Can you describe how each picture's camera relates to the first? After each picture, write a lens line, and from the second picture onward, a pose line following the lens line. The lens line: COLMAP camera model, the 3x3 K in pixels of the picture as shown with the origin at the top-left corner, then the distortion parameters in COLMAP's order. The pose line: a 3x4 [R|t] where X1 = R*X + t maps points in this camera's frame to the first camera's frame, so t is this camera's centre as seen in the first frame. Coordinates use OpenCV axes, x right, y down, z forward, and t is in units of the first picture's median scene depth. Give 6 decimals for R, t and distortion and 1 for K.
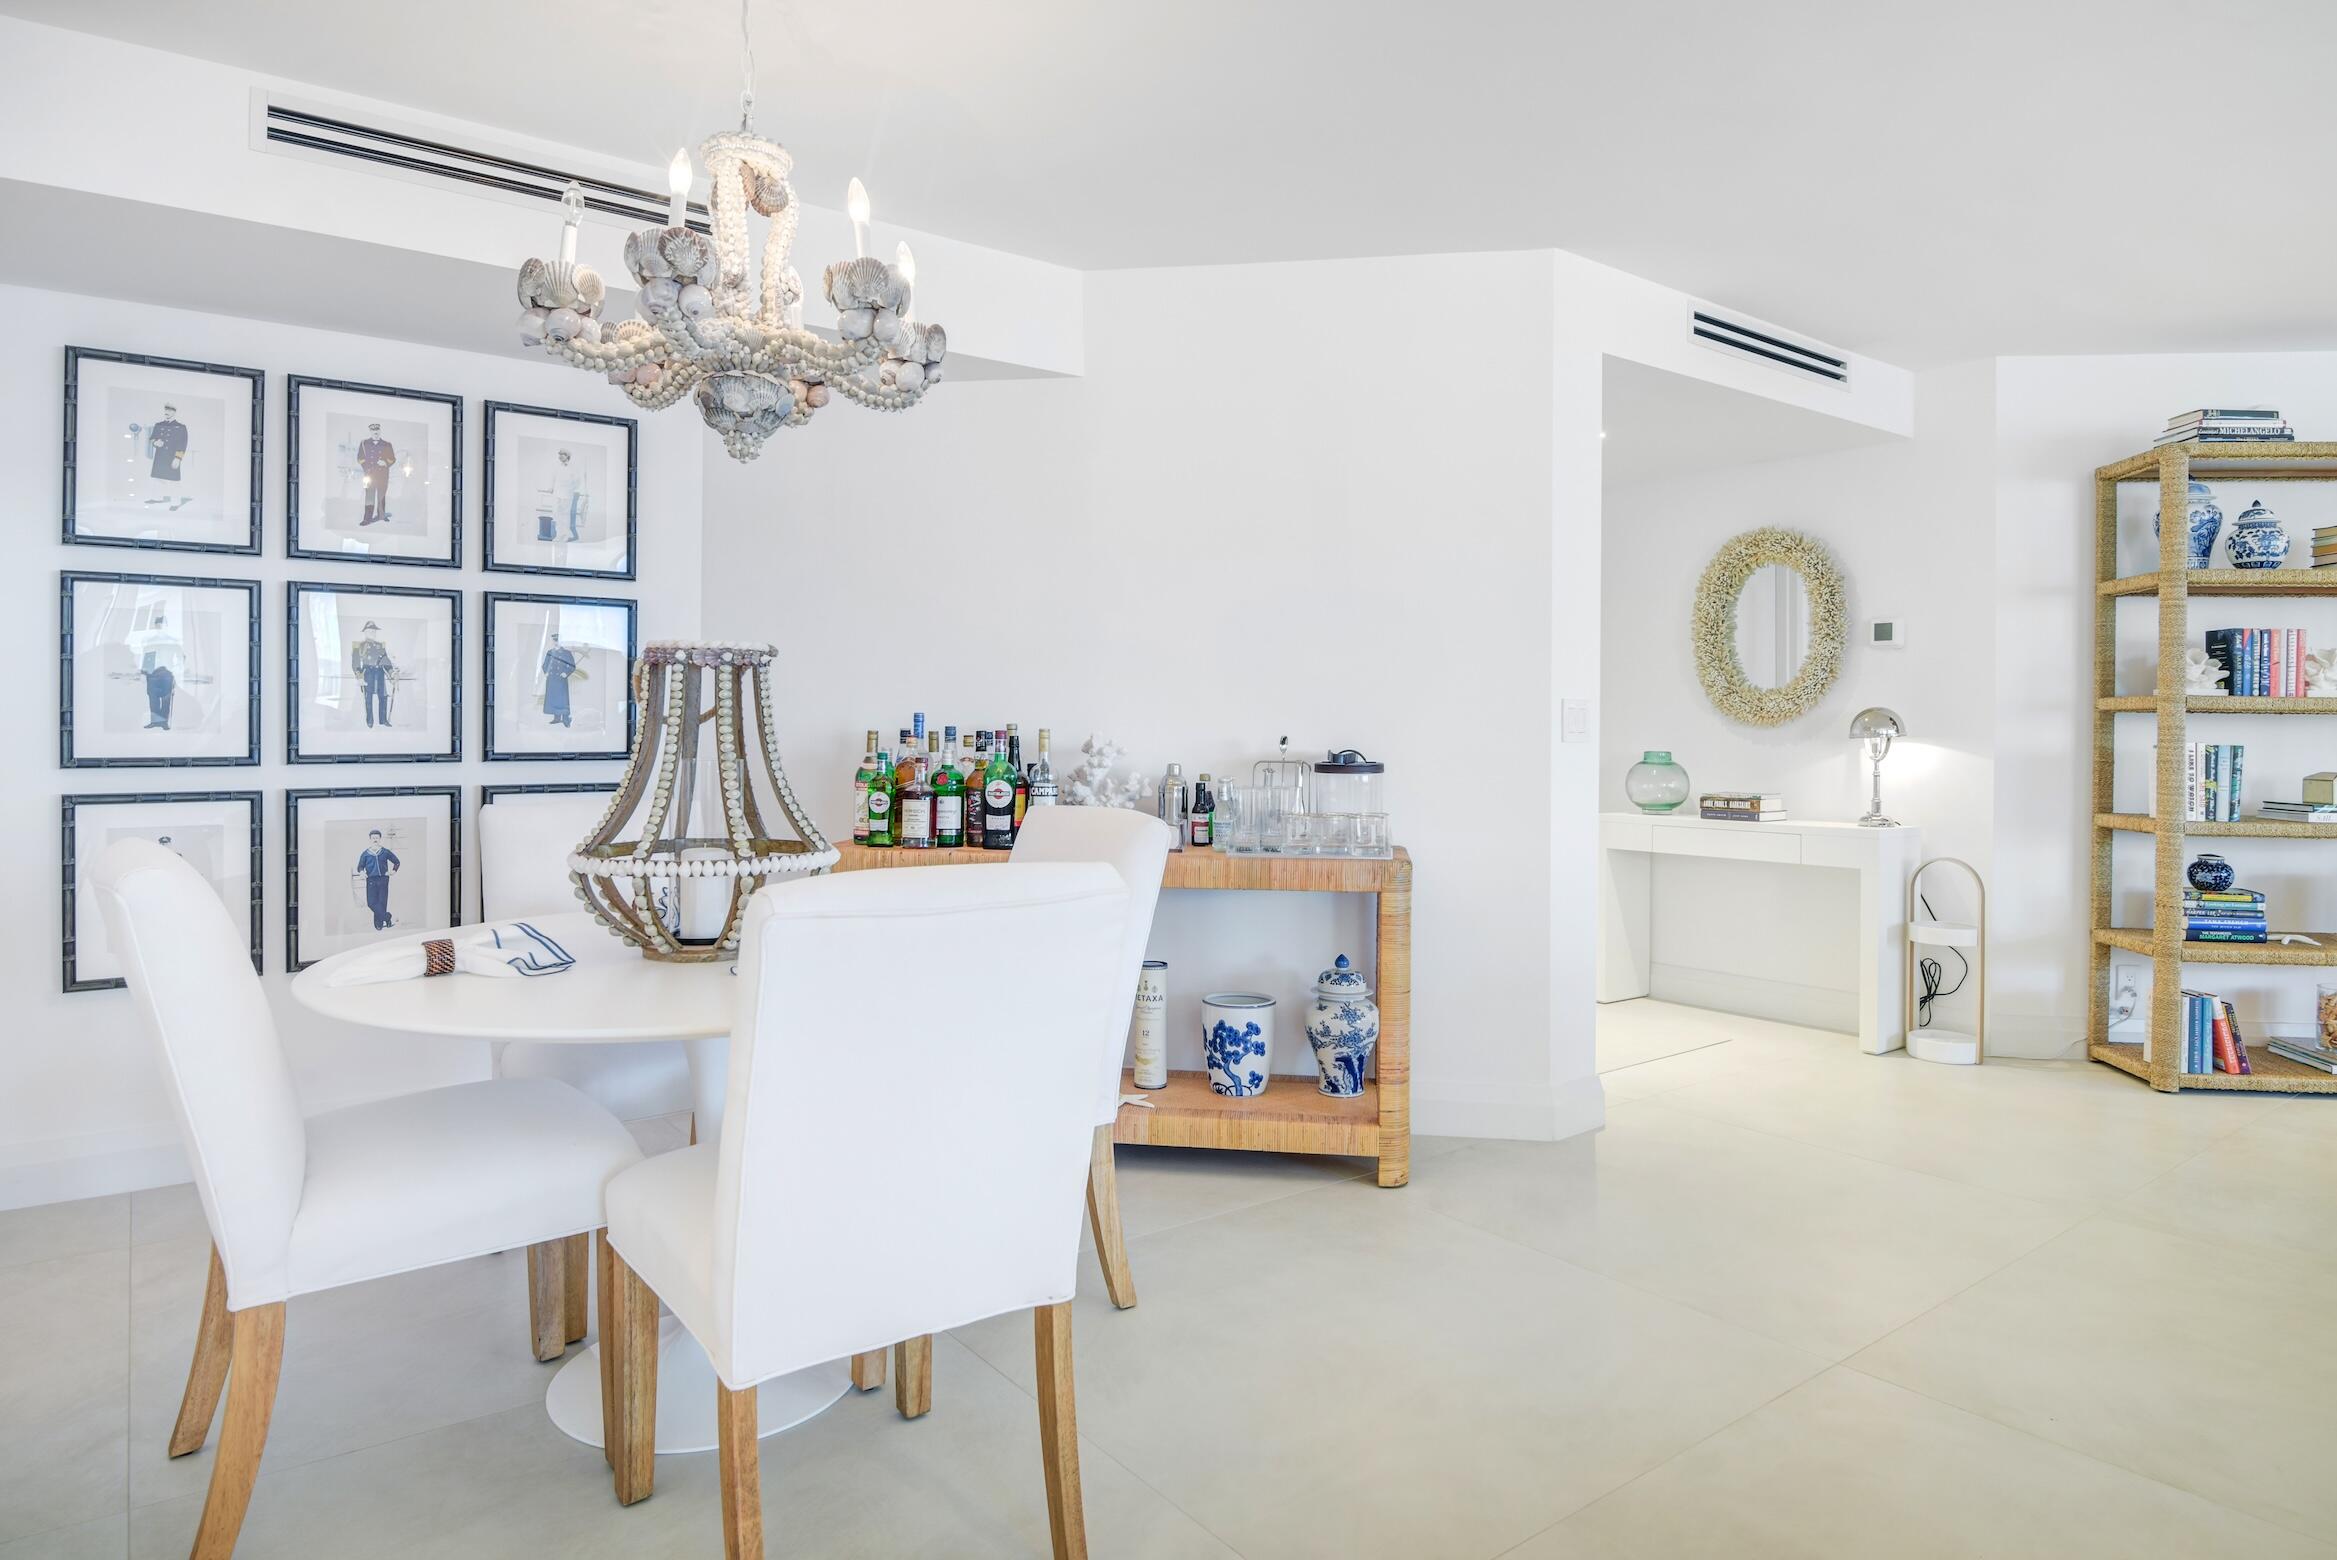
lens RADIAL K [[1357.2, 0, 1158.4], [0, 1357.2, 728.5], [0, 0, 1]] dist [-0.020293, -0.005955]
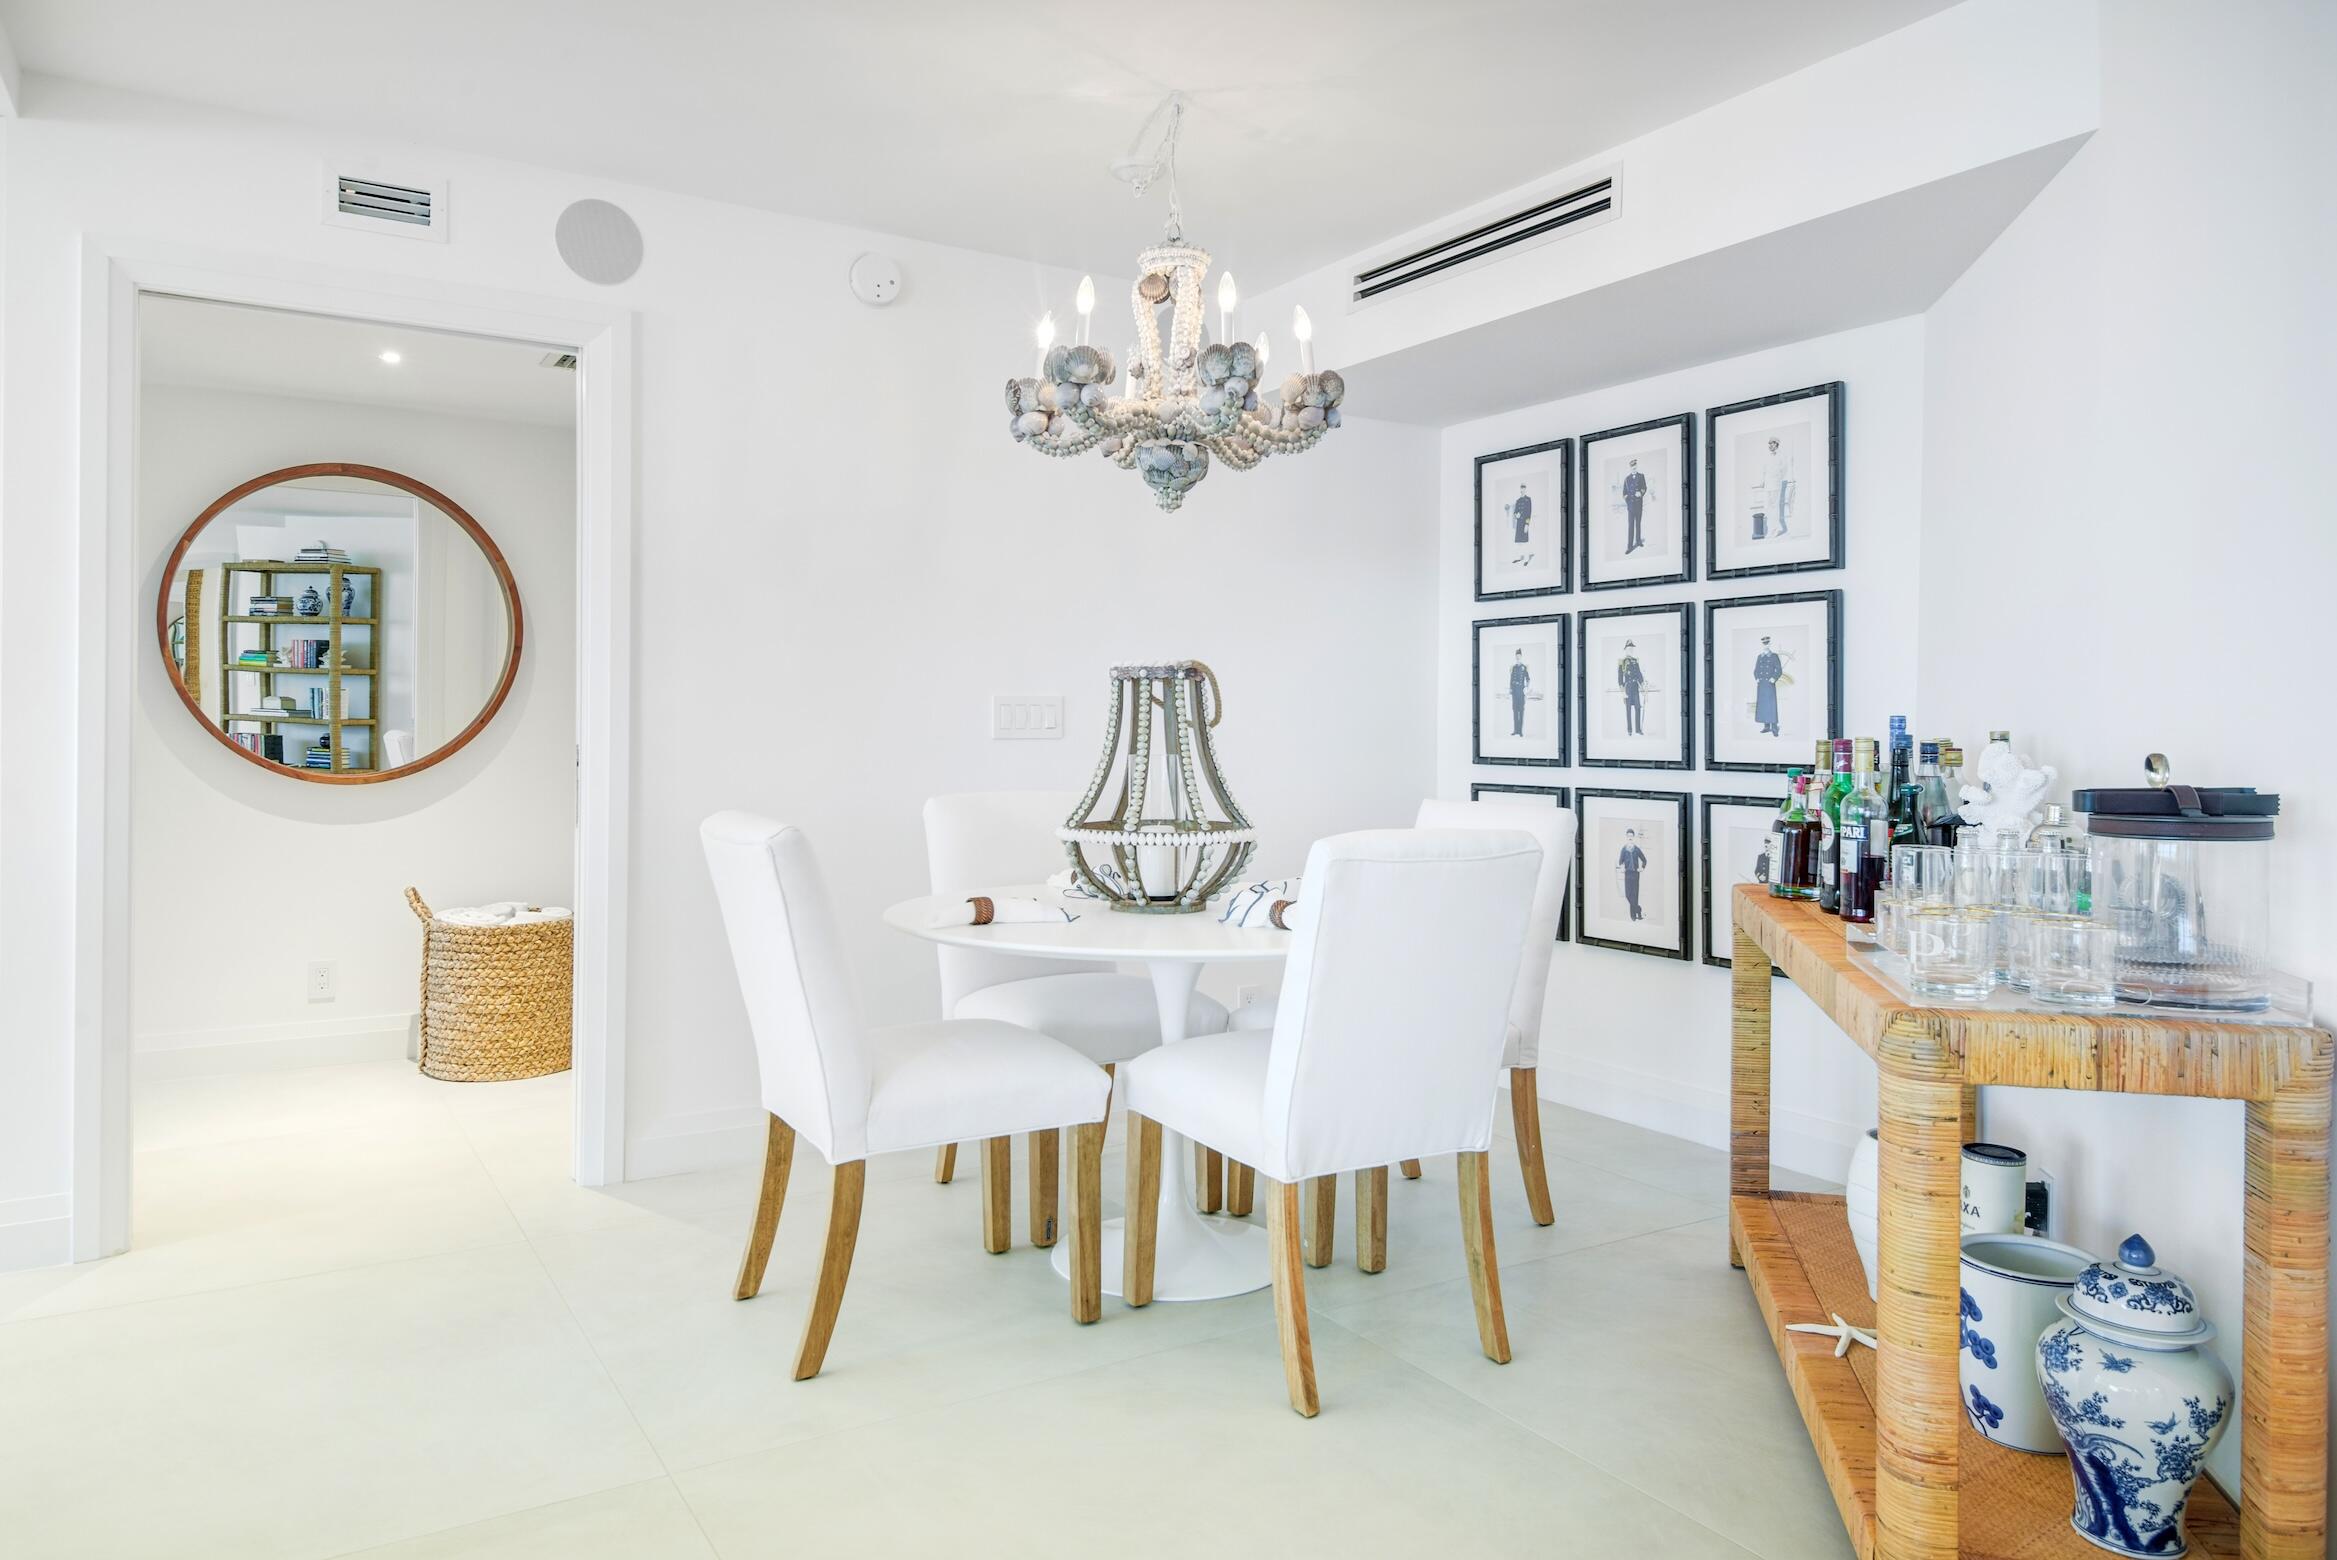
lens RADIAL K [[1532.7, 0, 1156.0], [0, 1532.7, 732.9], [0, 0, 1]] dist [0.009597, -0.001530]
pose [[-0.094550, -0.002763, -0.995516, 0.670572], [-0.012538, 0.999920, -0.001584, 0.003613], [0.995441, 0.012332, -0.094577, 0.698919]]
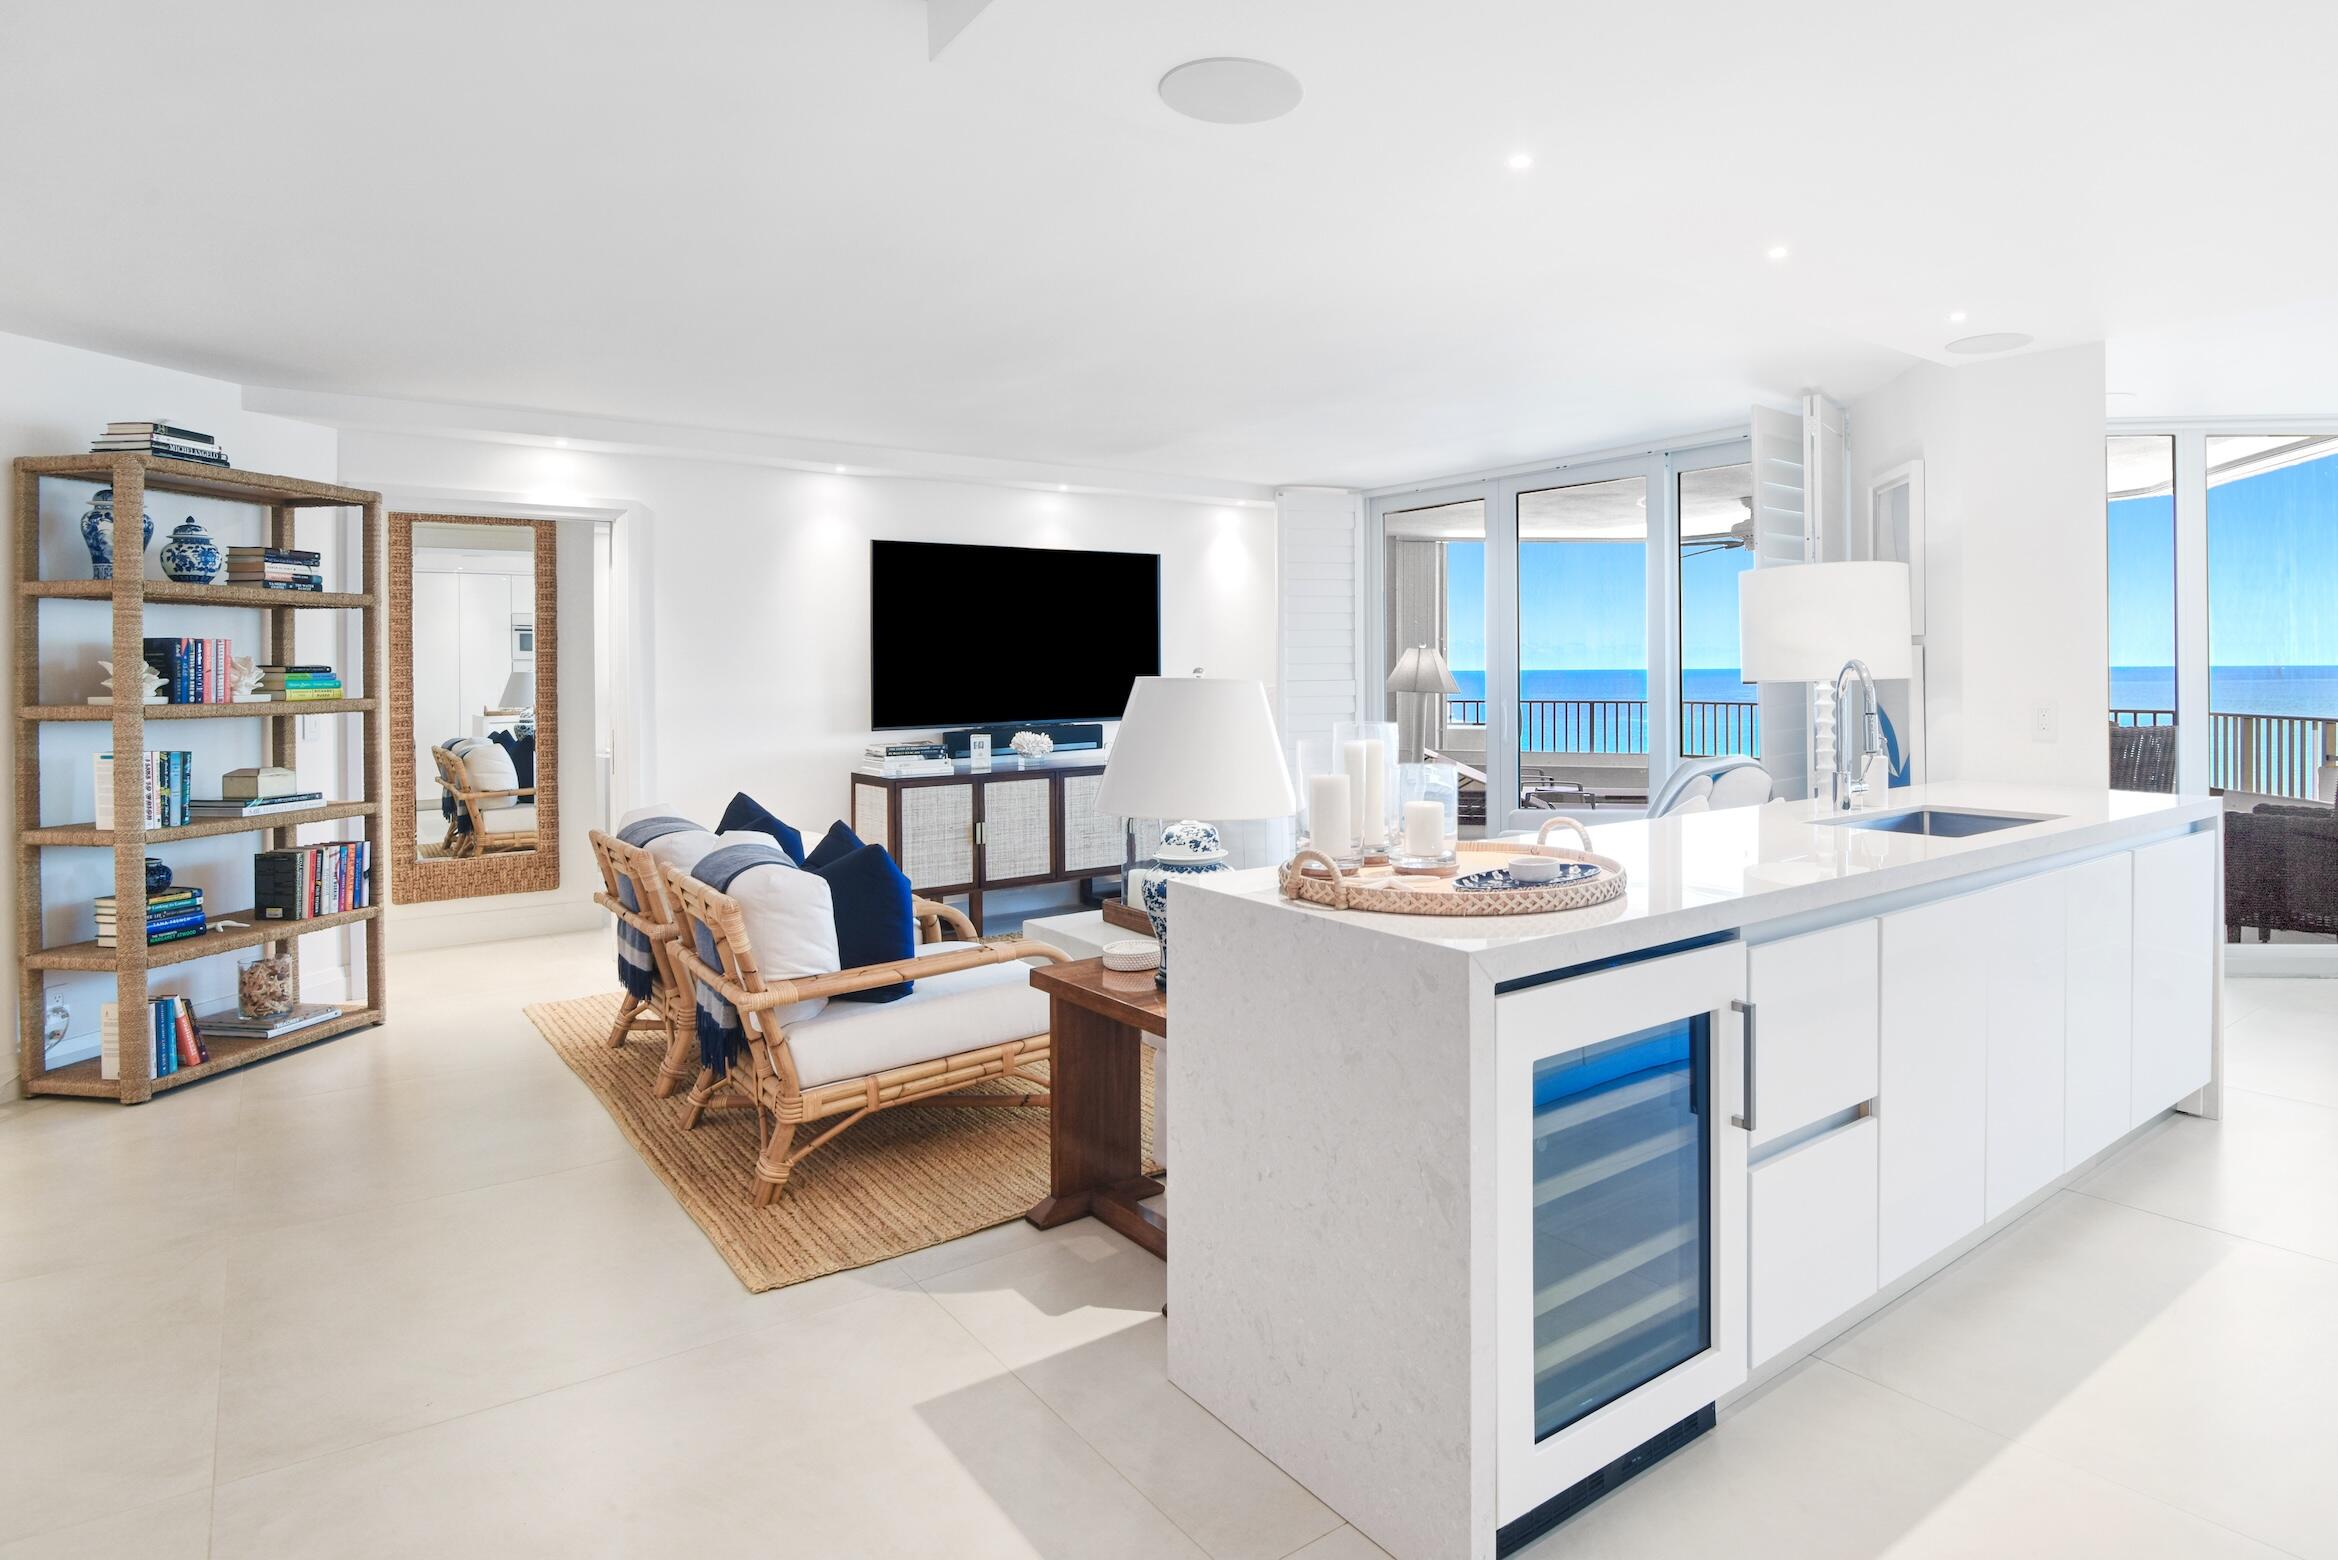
lens RADIAL K [[1301.7, 0, 1314.1], [0, 1301.7, 666.9], [0, 0, 1]] dist [-0.038546, -0.001763]
pose [[-0.046479, -0.007657, 0.998890, -0.244675], [0.008509, 0.999931, 0.008061, -0.060874], [-0.998883, 0.008874, -0.046410, 0.185255]]
